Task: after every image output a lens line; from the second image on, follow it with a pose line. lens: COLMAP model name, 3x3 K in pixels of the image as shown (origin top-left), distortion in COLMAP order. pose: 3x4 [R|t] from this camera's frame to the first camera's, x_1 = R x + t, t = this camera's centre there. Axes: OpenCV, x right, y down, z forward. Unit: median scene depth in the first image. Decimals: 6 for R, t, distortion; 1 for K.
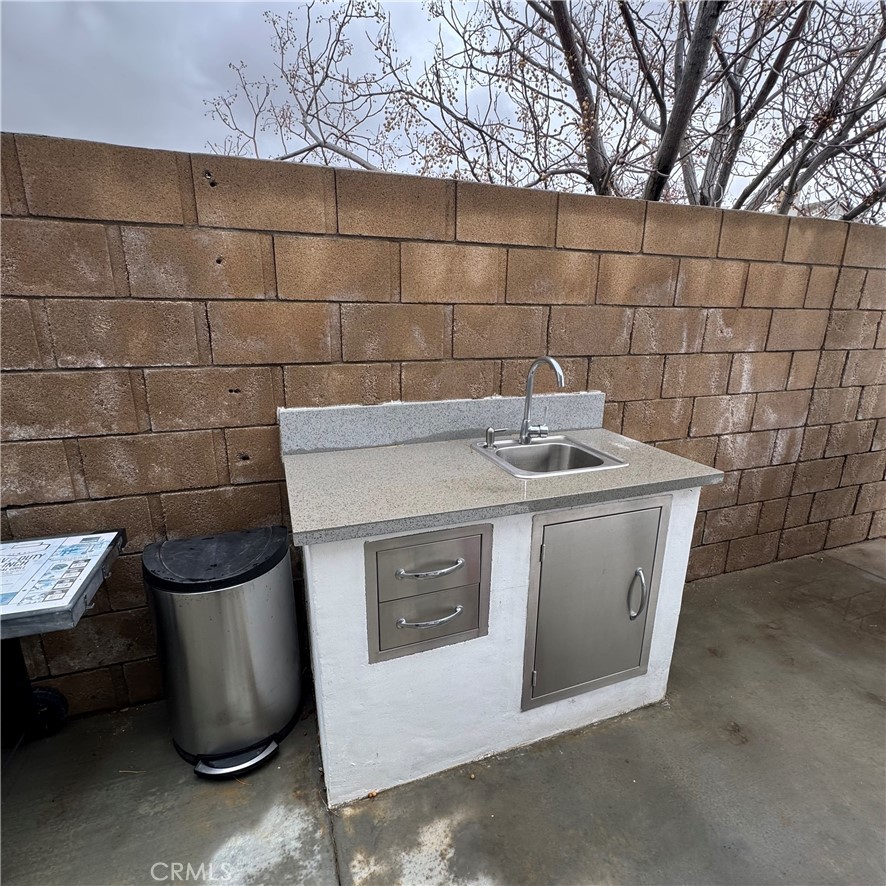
lens RADIAL K [[471.2, 0, 443.0], [0, 471.2, 443.0], [0, 0, 1]] dist [-0.003376, -0.000205]
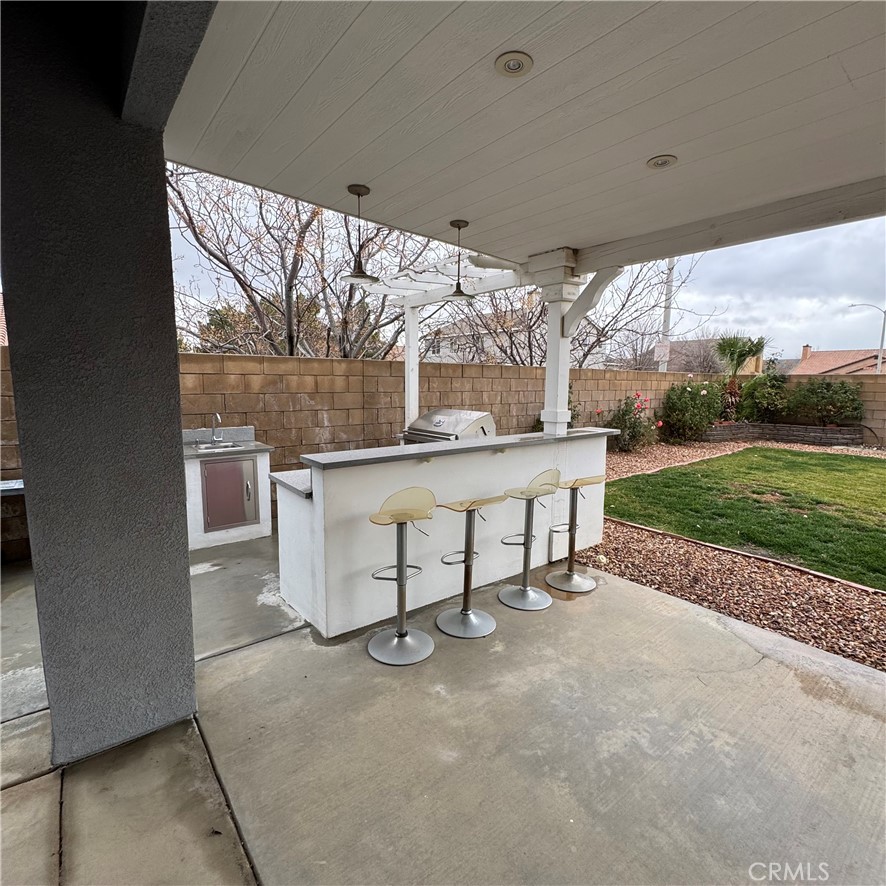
lens RADIAL K [[471.2, 0, 443.0], [0, 471.2, 443.0], [0, 0, 1]] dist [-0.003376, -0.000205]
pose [[0.945374, -0.045080, 0.322854, 0.472813], [0.089083, 0.988420, -0.122840, 0.376064], [-0.313578, 0.144891, 0.938443, -1.657666]]
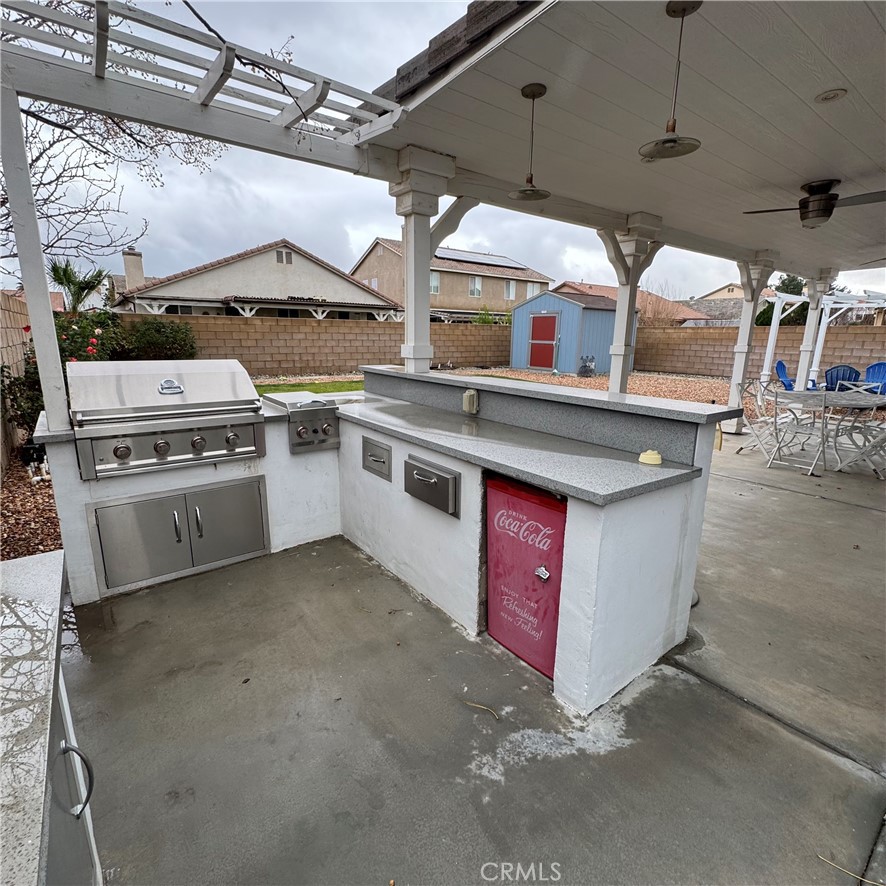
lens RADIAL K [[471.2, 0, 443.0], [0, 471.2, 443.0], [0, 0, 1]] dist [-0.003376, -0.000205]
pose [[-0.286919, -0.230200, 0.929885, -0.154146], [0.241739, 0.921884, 0.302808, -0.120410], [-0.926952, 0.311671, -0.208858, 0.374119]]
